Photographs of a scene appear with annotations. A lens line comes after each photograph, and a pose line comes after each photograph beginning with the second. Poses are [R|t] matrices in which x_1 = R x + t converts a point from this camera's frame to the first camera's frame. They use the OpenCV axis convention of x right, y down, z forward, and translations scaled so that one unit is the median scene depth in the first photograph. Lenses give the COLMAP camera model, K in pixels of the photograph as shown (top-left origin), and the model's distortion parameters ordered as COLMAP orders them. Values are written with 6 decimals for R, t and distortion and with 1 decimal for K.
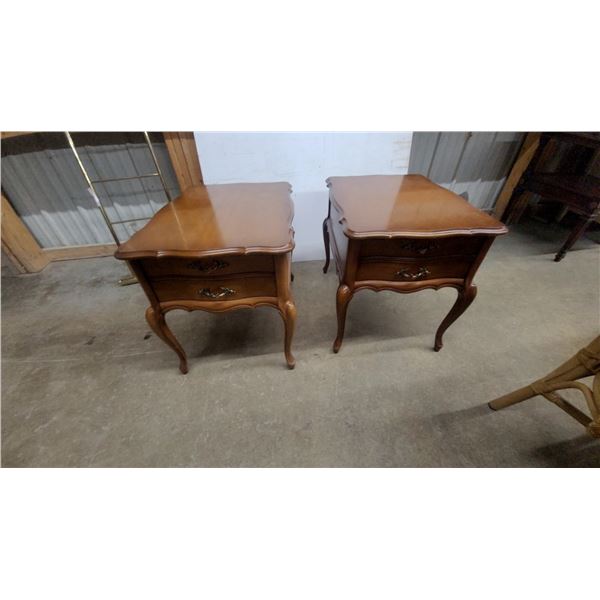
lens RADIAL K [[237.6, 0, 305.9], [0, 237.6, 304.3], [0, 0, 1]] dist [-0.016830, -0.002435]
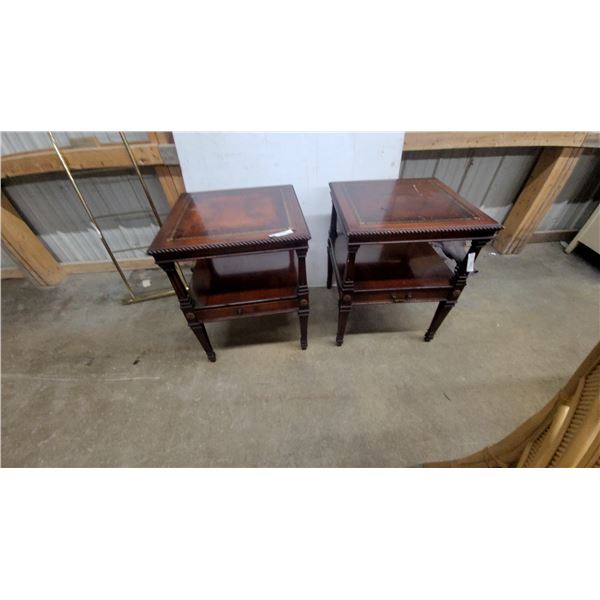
lens RADIAL K [[237.6, 0, 306.3], [0, 237.6, 304.5], [0, 0, 1]] dist [-0.016830, -0.002435]
pose [[0.995221, 0.058840, -0.077933, 0.208699], [-0.054793, 0.997086, 0.053083, -0.237423], [0.080830, -0.048559, 0.995544, -0.047494]]
